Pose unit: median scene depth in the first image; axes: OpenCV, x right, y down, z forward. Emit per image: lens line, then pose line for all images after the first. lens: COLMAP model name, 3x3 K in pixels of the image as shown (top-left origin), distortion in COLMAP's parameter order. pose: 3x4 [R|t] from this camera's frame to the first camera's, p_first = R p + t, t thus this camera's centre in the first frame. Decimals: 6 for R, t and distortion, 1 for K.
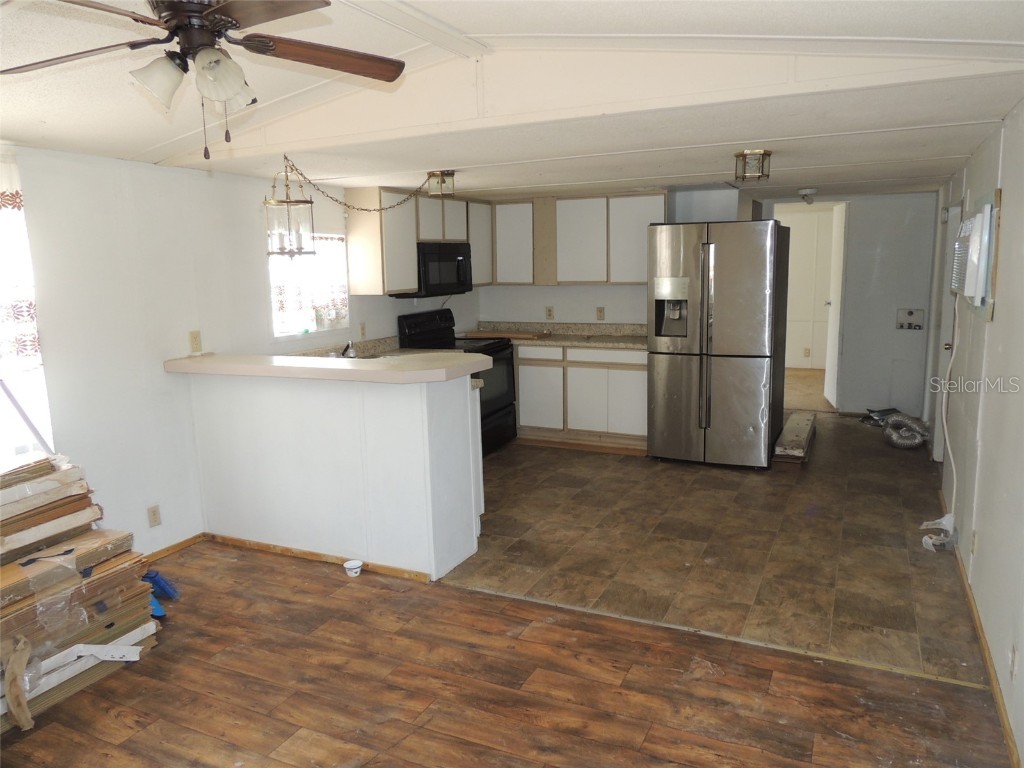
lens RADIAL K [[722.5, 0, 522.0], [0, 722.5, 382.0], [0, 0, 1]] dist [-0.029867, 0.007069]
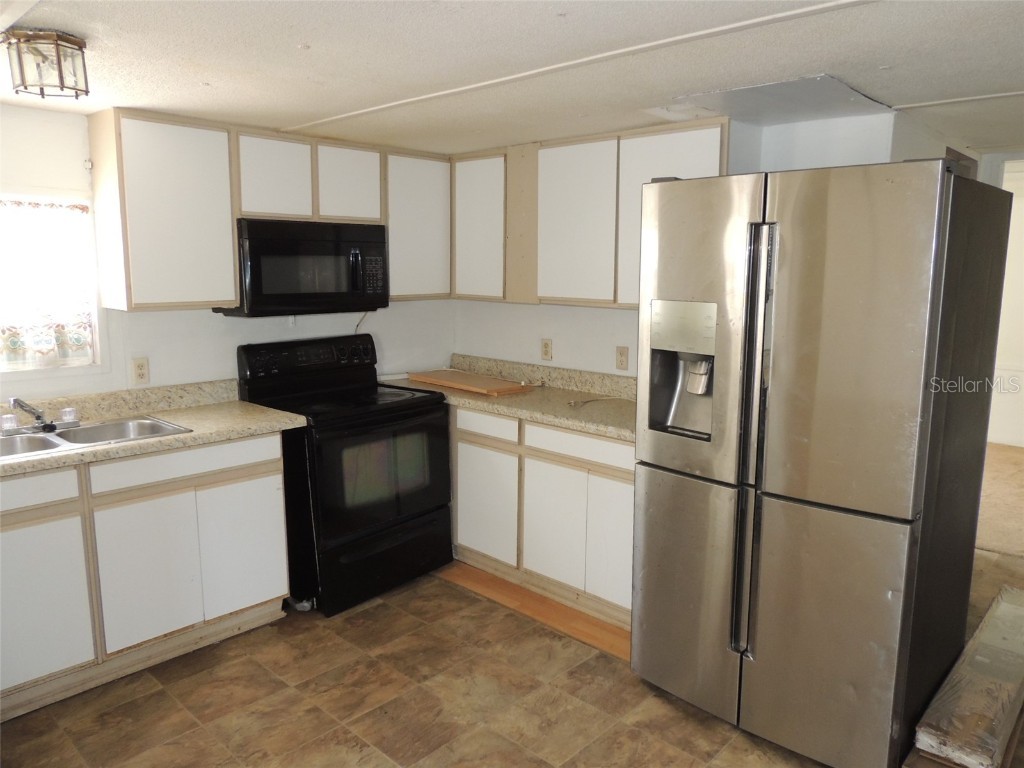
lens RADIAL K [[722.5, 0, 518.6], [0, 722.5, 385.4], [0, 0, 1]] dist [-0.029867, 0.007069]
pose [[0.955070, 0.077408, -0.286094, 0.222275], [-0.077818, 0.996918, 0.009955, -0.084398], [0.285982, 0.012755, 0.958150, 0.515898]]
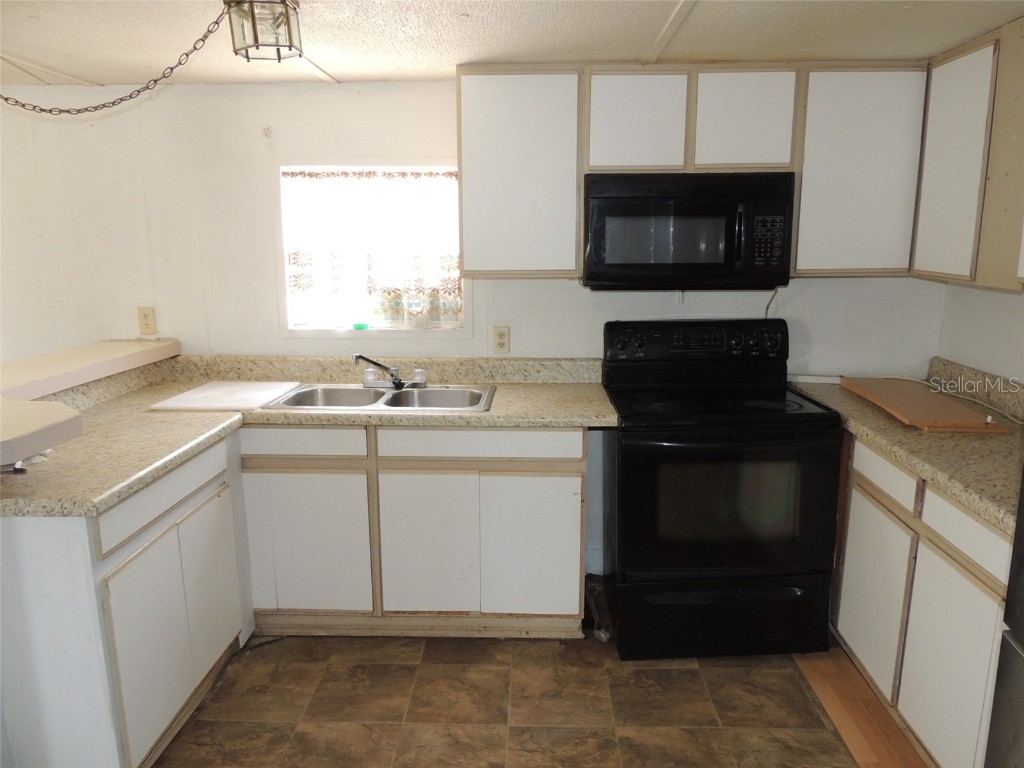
lens RADIAL K [[722.5, 0, 511.9], [0, 722.5, 384.7], [0, 0, 1]] dist [-0.029867, 0.007069]
pose [[0.409154, 0.202123, -0.889797, 0.279351], [-0.154250, 0.976444, 0.150877, -0.117651], [0.899333, 0.075519, 0.430694, 0.735493]]
